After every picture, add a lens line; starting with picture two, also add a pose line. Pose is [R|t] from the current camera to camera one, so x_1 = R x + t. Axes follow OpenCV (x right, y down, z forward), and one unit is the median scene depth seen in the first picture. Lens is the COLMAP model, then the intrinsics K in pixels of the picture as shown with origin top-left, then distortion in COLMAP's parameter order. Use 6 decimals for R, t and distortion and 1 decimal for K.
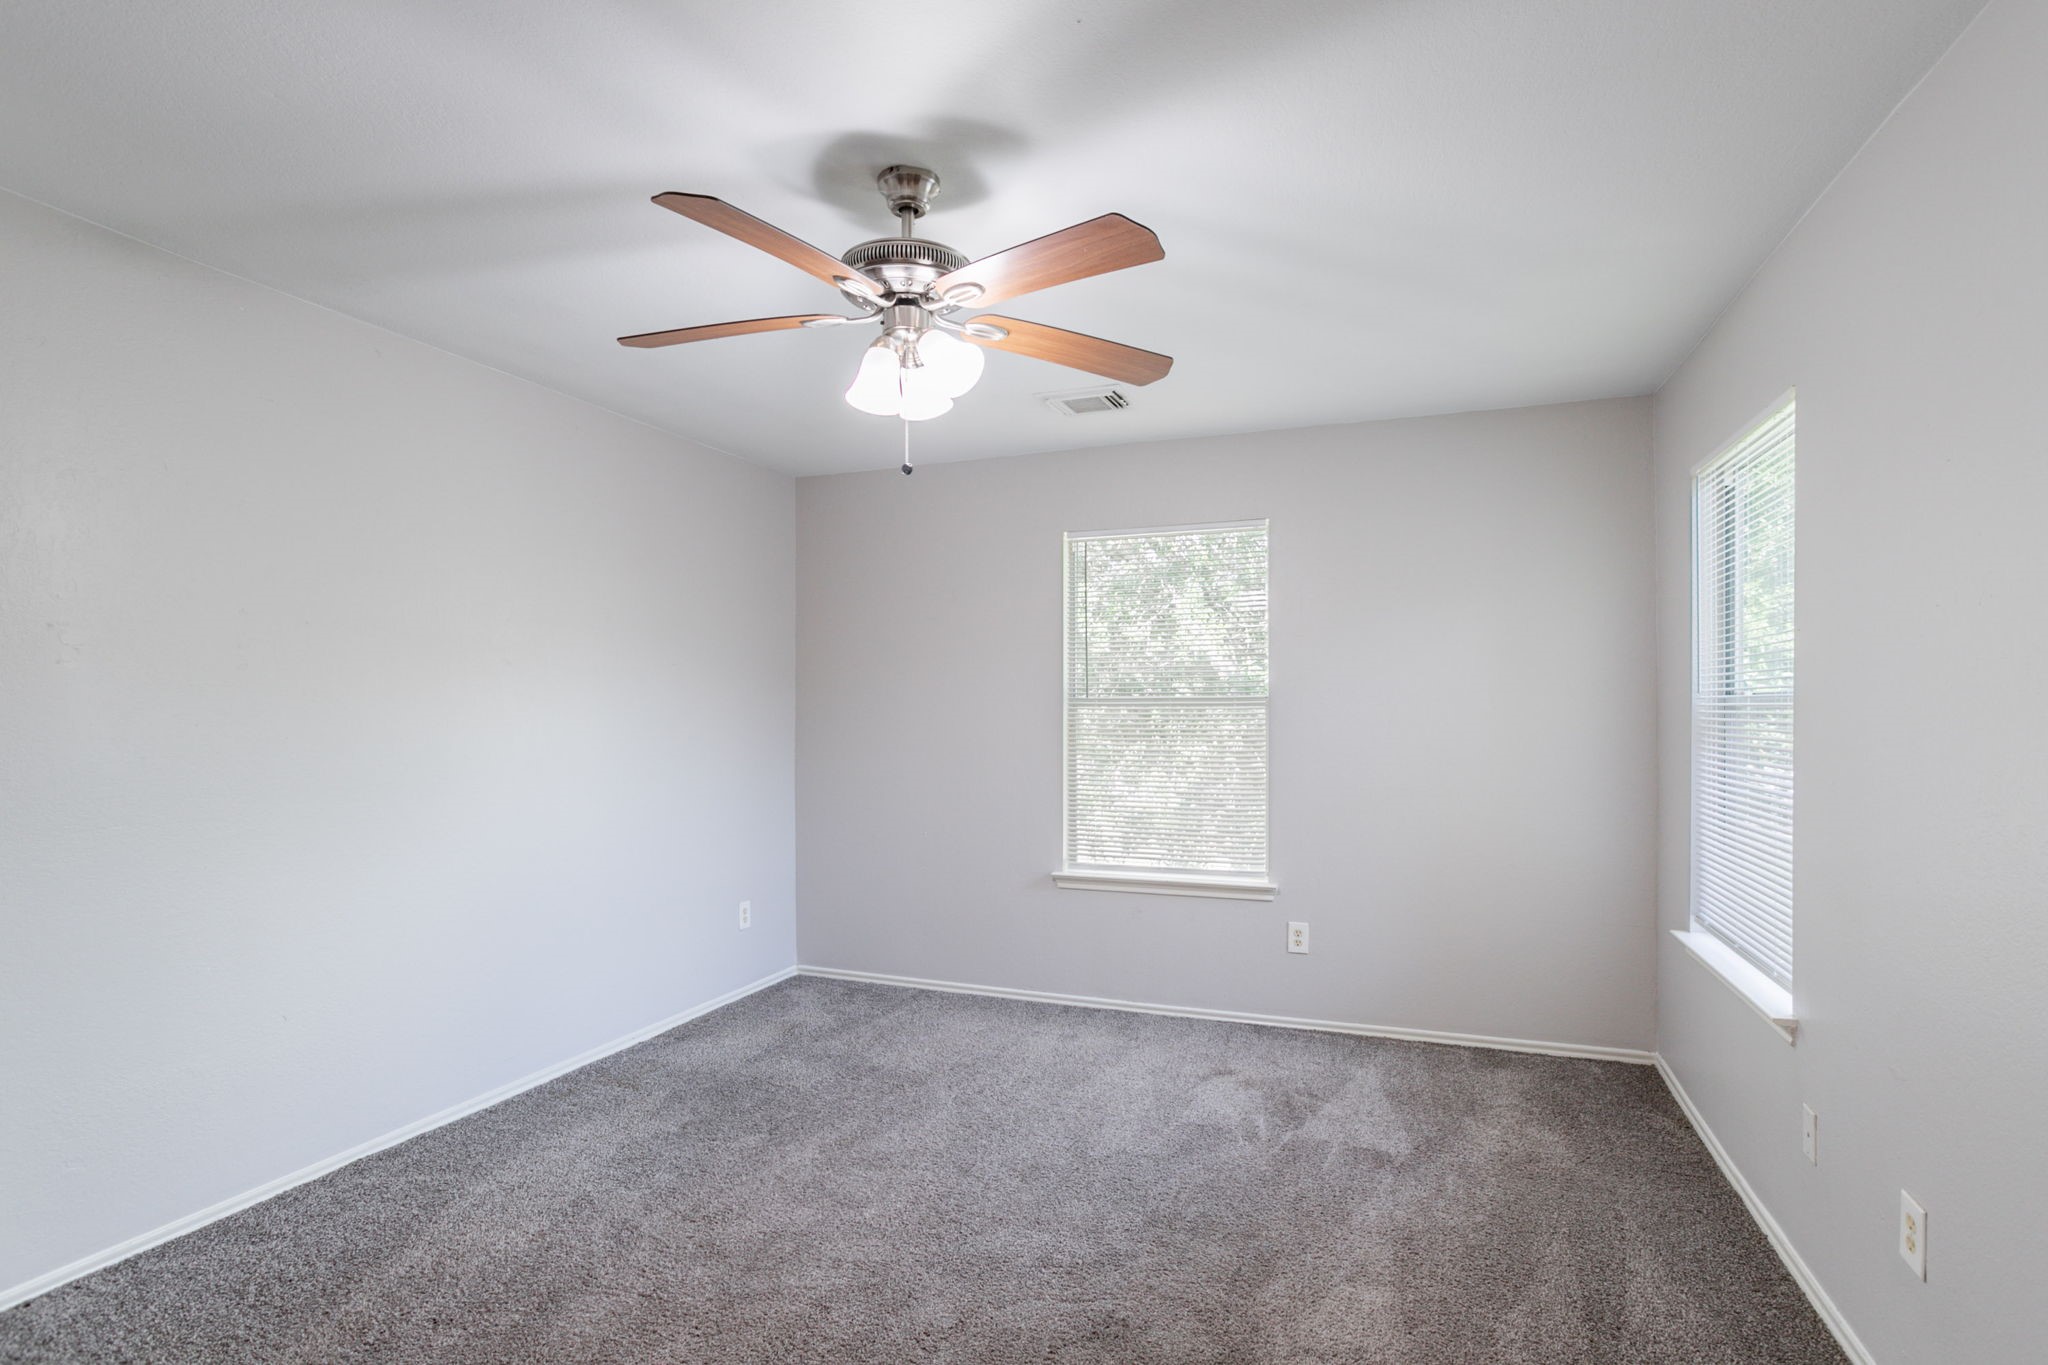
lens RADIAL K [[990.4, 0, 1008.0], [0, 990.4, 711.7], [0, 0, 1]] dist [-0.030453, 0.011285]
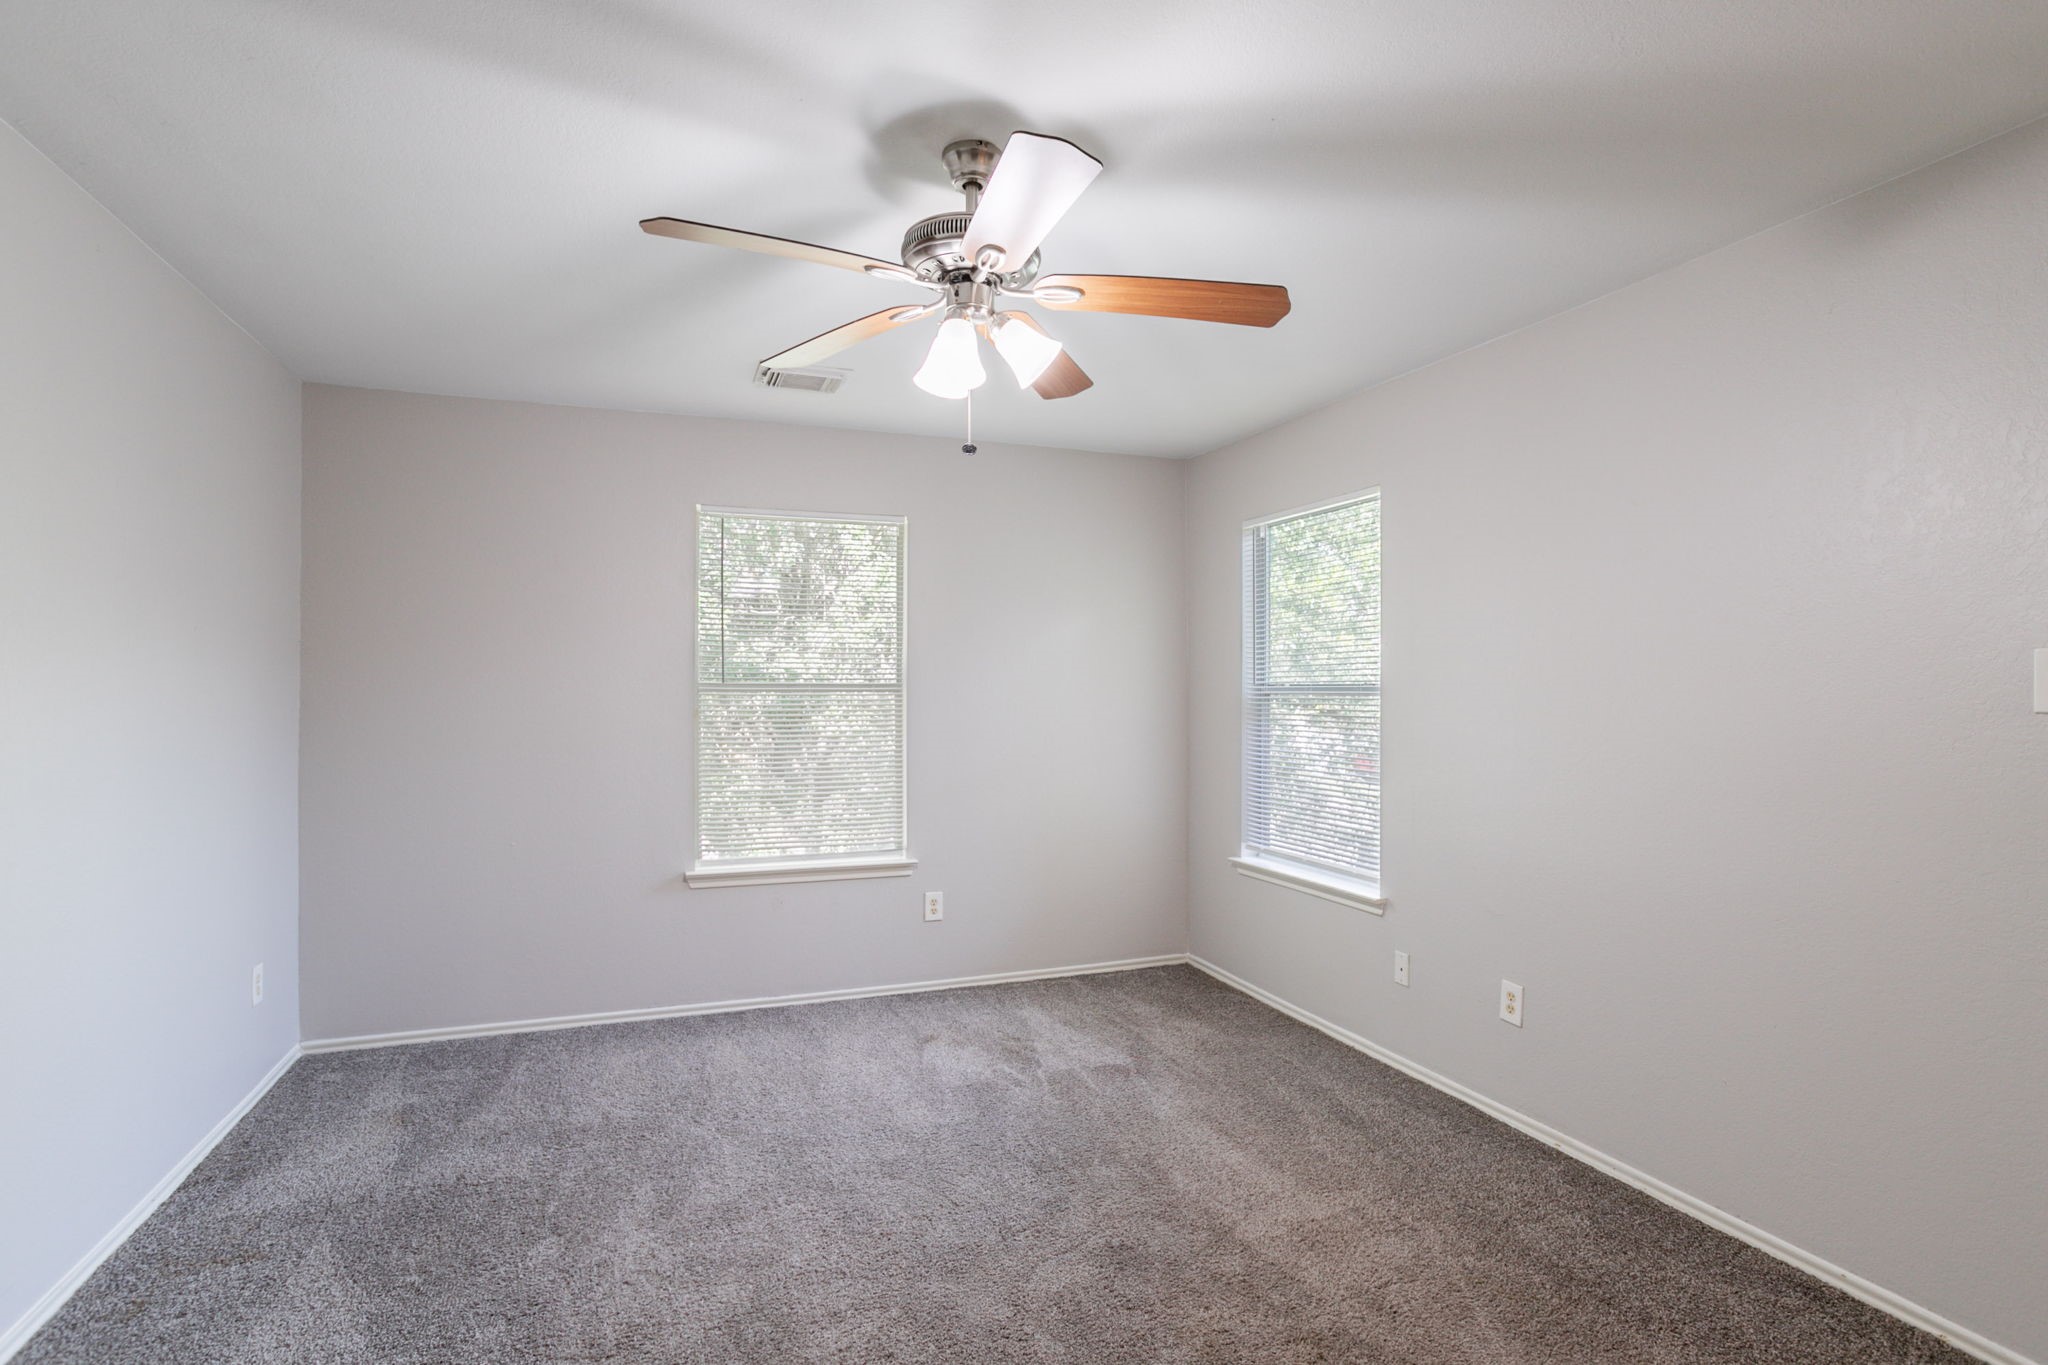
lens RADIAL K [[990.4, 0, 1038.6], [0, 990.4, 695.1], [0, 0, 1]] dist [-0.030453, 0.011285]
pose [[0.732098, 0.007484, 0.681158, -0.411071], [-0.008190, 0.999964, -0.002184, -0.002900], [-0.681150, -0.003980, 0.732133, 0.139351]]
